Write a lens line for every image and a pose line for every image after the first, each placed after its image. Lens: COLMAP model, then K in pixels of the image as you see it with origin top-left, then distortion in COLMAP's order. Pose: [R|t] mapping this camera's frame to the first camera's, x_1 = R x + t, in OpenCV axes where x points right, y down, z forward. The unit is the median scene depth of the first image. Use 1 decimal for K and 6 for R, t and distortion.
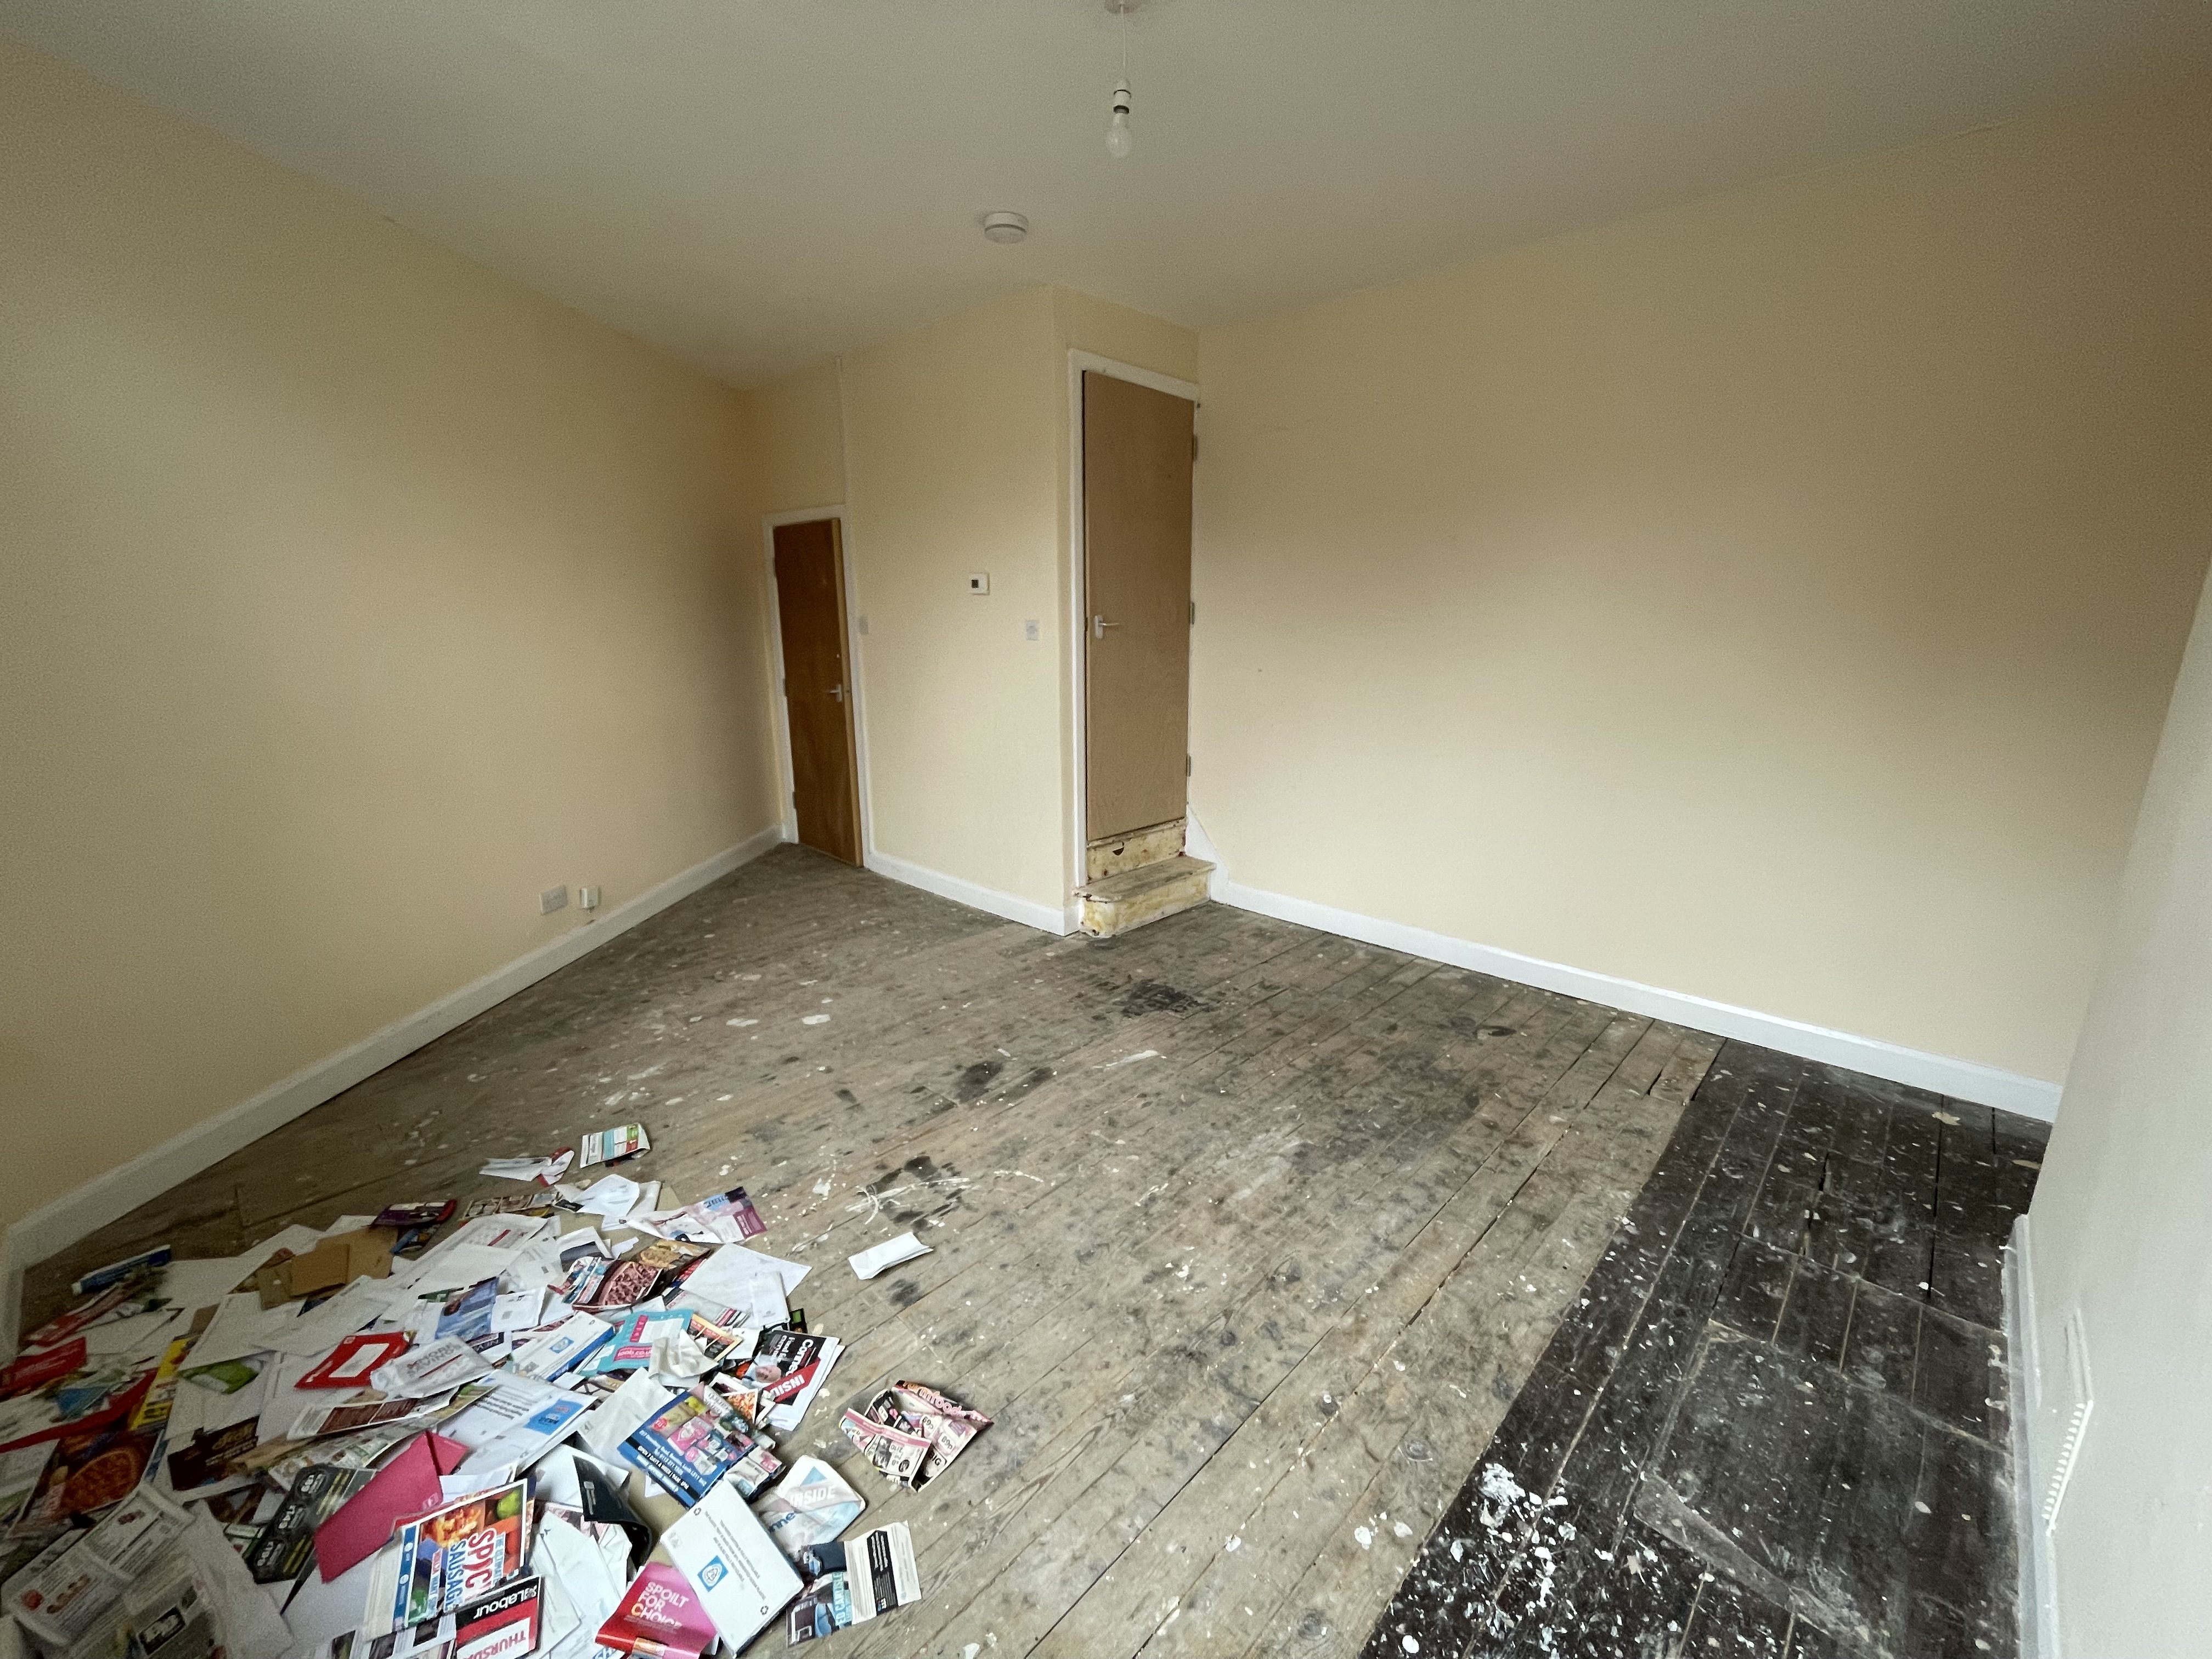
lens RADIAL K [[903.6, 0, 1106.0], [0, 903.6, 829.5], [0, 0, 1]] dist [-0.002810, 0.000041]
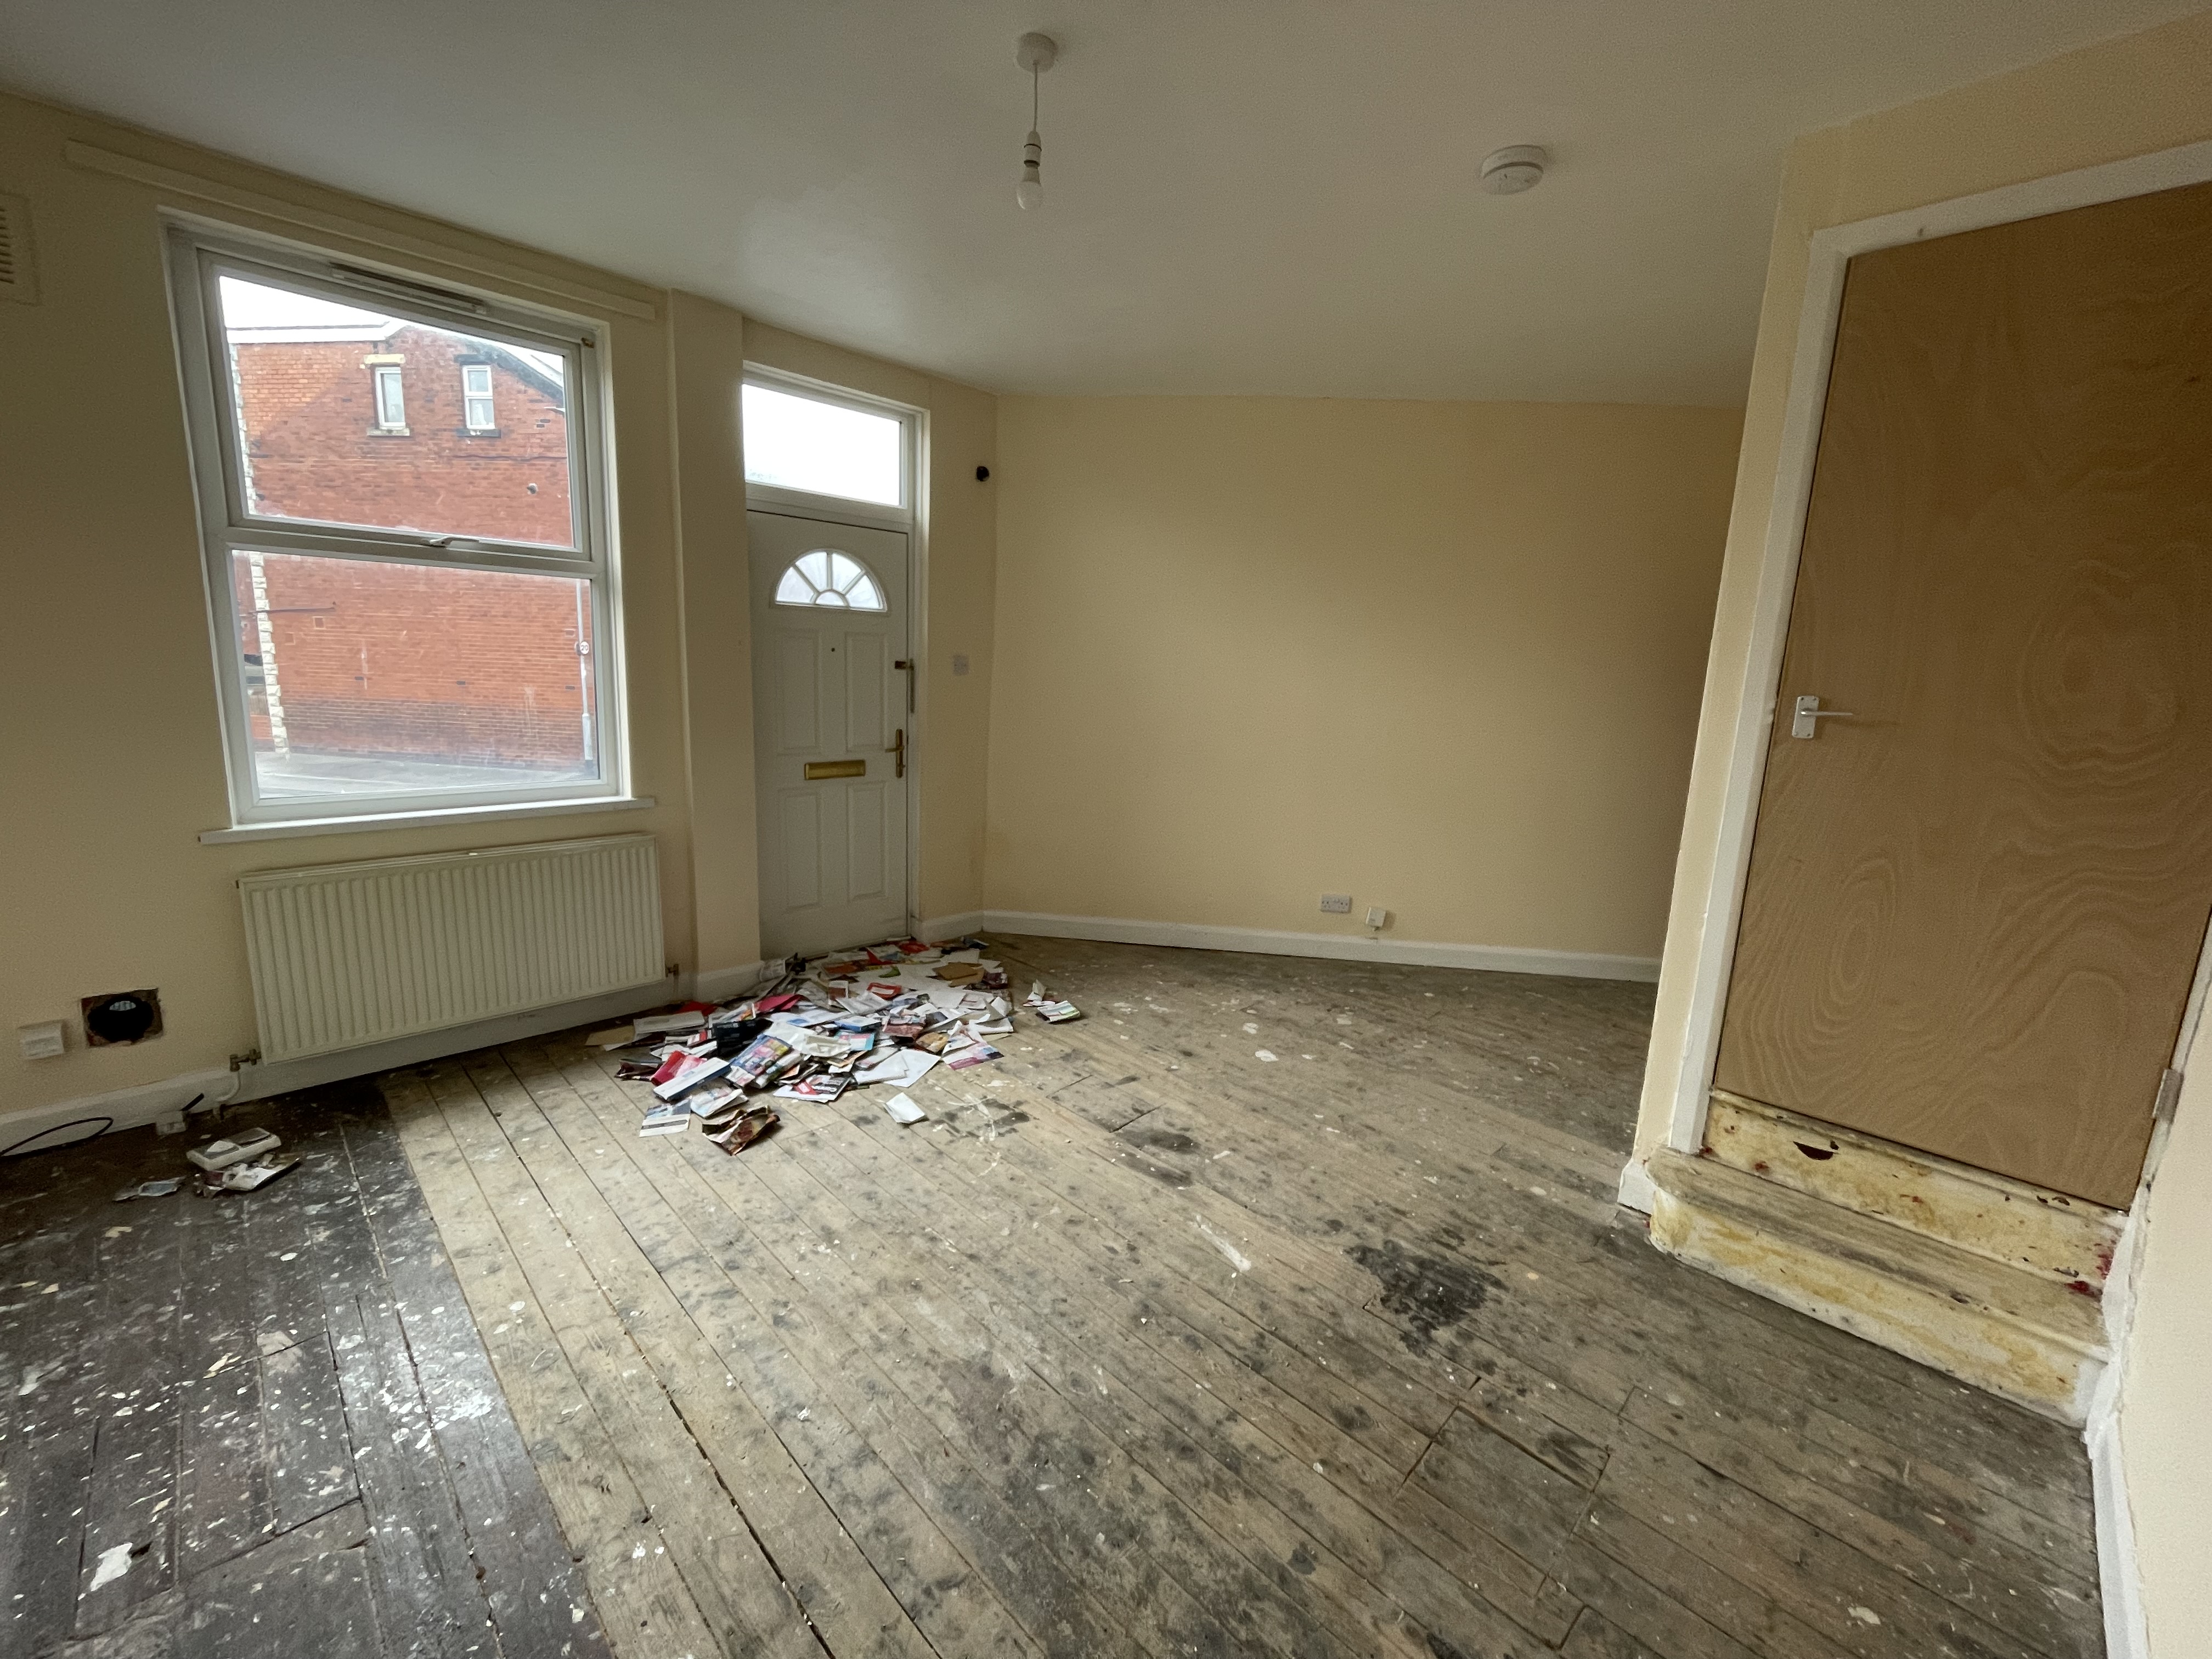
lens RADIAL K [[903.6, 0, 1106.0], [0, 903.6, 829.5], [0, 0, 1]] dist [-0.002810, 0.000041]
pose [[-0.024484, 0.181497, -0.983087, 0.720397], [-0.278659, 0.943167, 0.181067, -0.188284], [0.960078, 0.278380, 0.027483, 0.792745]]
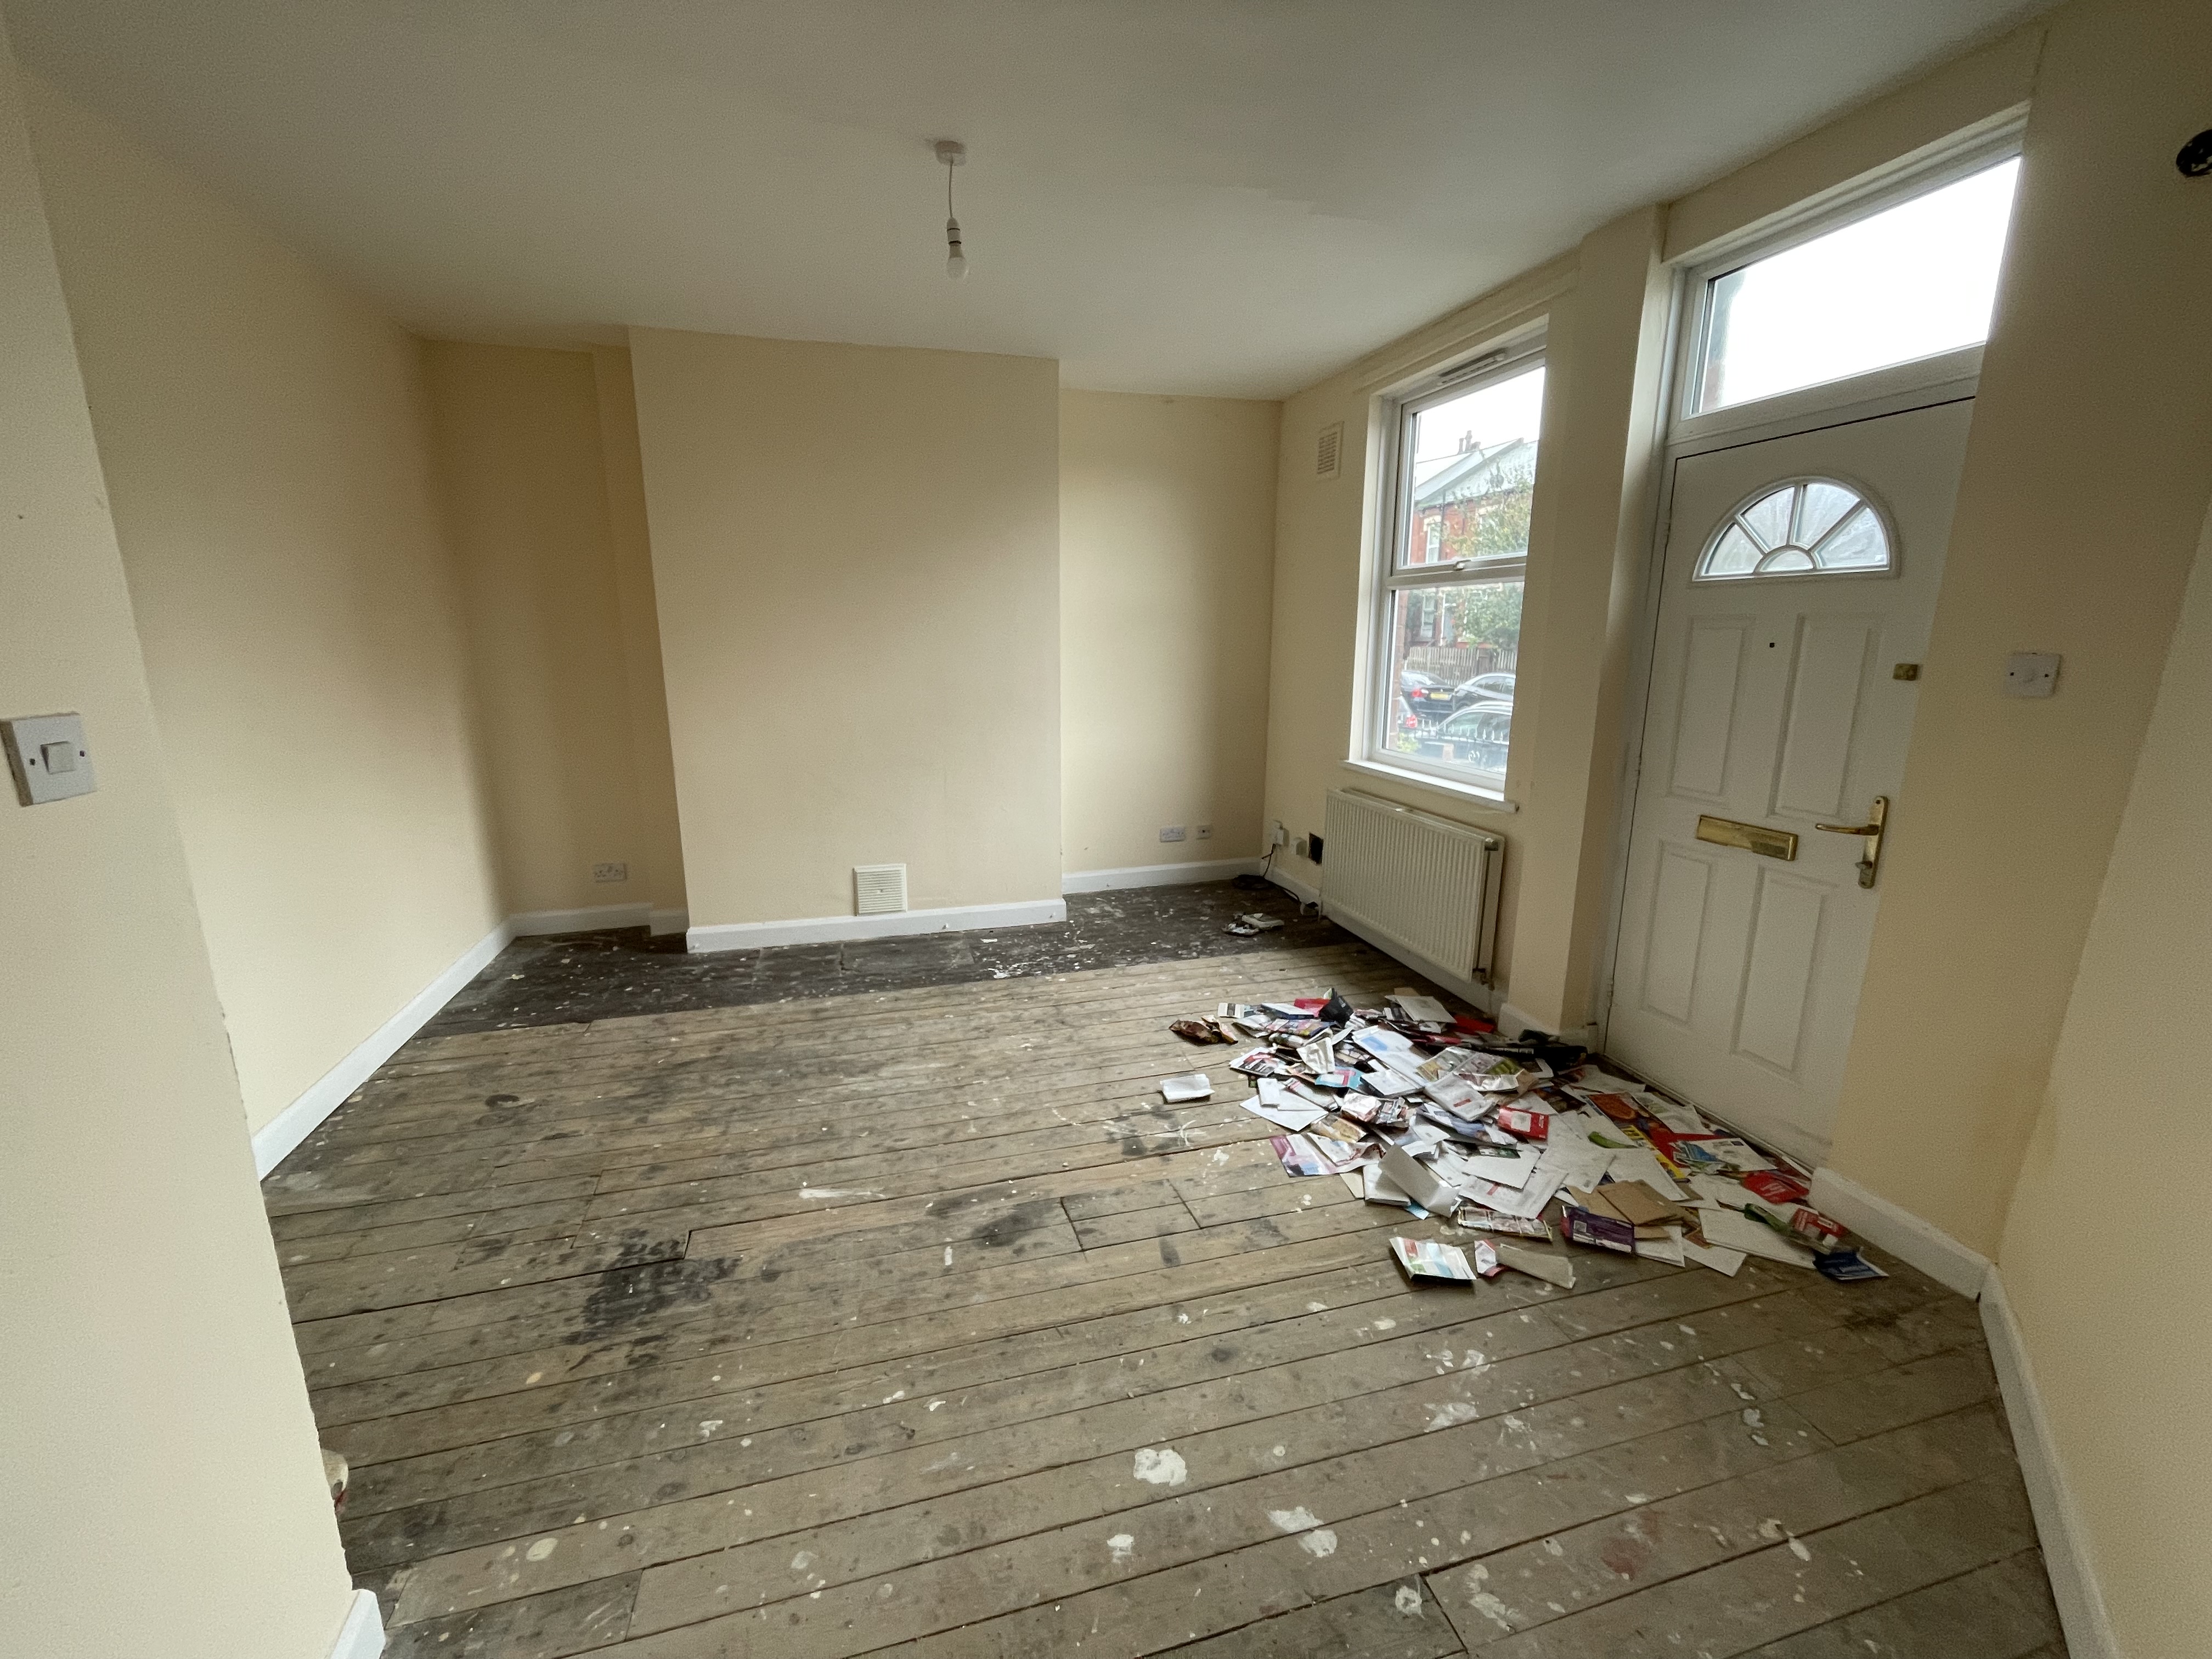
lens RADIAL K [[903.6, 0, 1106.0], [0, 903.6, 829.5], [0, 0, 1]] dist [-0.002810, 0.000041]
pose [[-0.854632, -0.113049, 0.506779, -0.557545], [0.124635, 0.902812, 0.411579, -0.347697], [-0.504055, 0.414911, -0.757481, 1.368037]]
